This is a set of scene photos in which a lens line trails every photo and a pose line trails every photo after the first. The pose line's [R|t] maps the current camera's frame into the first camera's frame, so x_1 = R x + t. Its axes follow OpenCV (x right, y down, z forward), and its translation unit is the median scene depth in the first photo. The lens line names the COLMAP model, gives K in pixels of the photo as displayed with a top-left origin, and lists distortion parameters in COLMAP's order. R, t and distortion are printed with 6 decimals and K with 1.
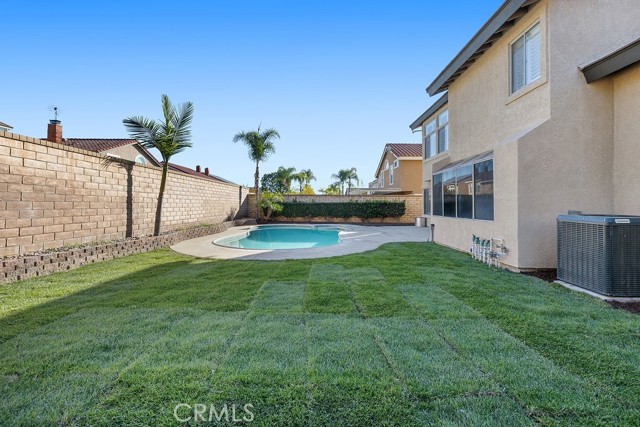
lens RADIAL K [[277.8, 0, 320.5], [0, 277.8, 199.5], [0, 0, 1]] dist [-0.000673, -0.000089]
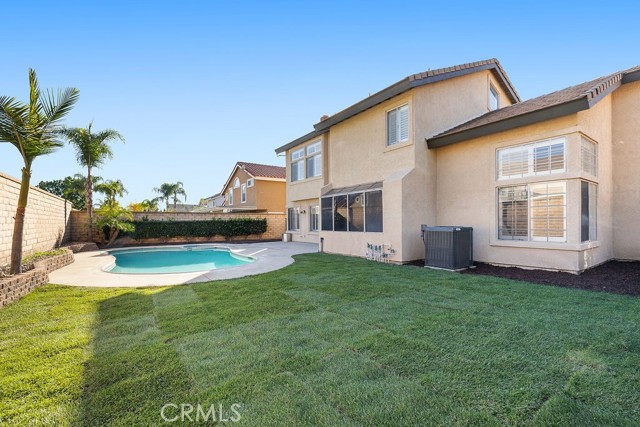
lens RADIAL K [[282.1, 0, 320.2], [0, 282.1, 221.8], [0, 0, 1]] dist [-0.000161, 0.000044]
pose [[0.811752, -0.010258, 0.583912, -0.195982], [0.000443, 0.999856, 0.016949, -0.001612], [-0.584002, -0.013500, 0.811640, -0.004471]]
